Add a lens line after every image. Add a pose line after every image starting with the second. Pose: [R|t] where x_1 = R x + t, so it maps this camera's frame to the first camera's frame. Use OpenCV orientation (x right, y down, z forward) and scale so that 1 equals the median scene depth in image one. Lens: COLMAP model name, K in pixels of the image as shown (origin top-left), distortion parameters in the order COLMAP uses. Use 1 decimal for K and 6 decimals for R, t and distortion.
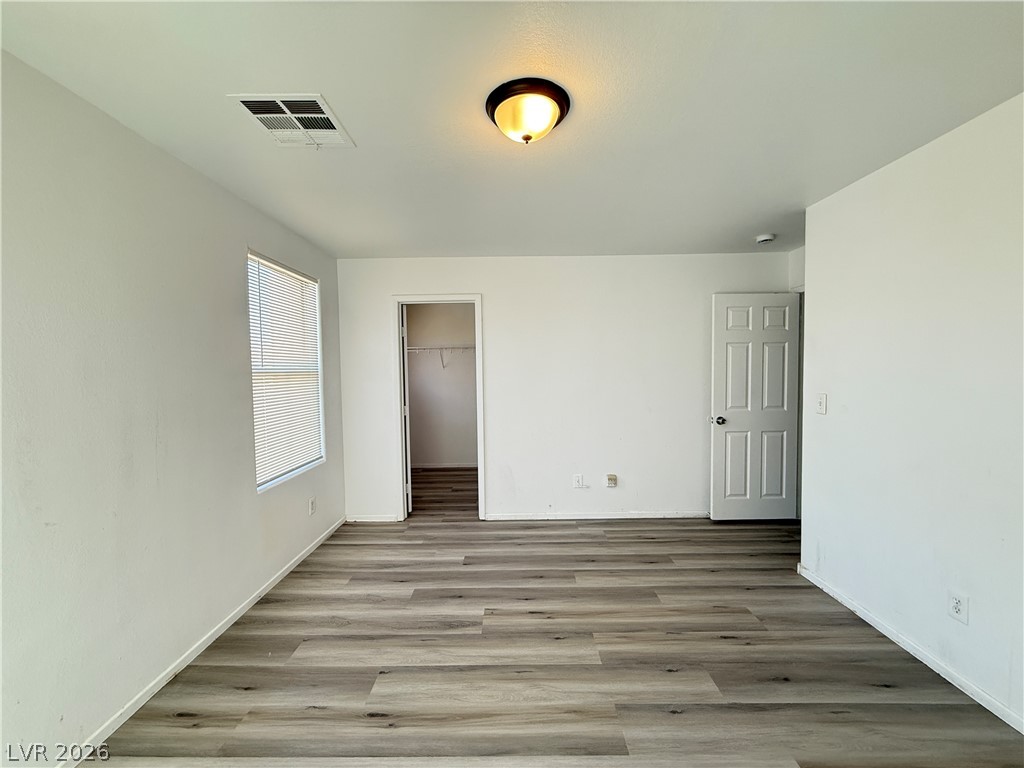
lens RADIAL K [[409.5, 0, 512.7], [0, 409.5, 386.2], [0, 0, 1]] dist [0.001974, 0.000119]
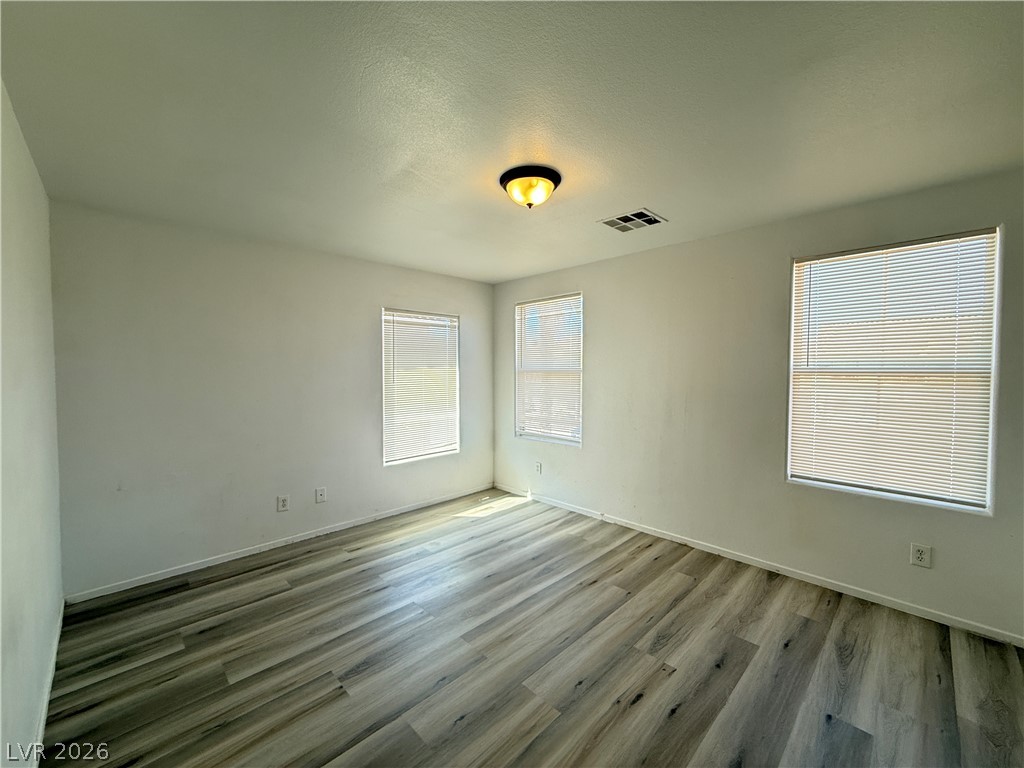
lens RADIAL K [[409.5, 0, 508.5], [0, 409.5, 384.9], [0, 0, 1]] dist [0.001974, 0.000119]
pose [[-0.714805, 0.039994, -0.698179, 0.776702], [-0.017459, 0.997032, 0.074988, -0.079357], [0.699106, 0.065791, -0.711985, 1.424550]]
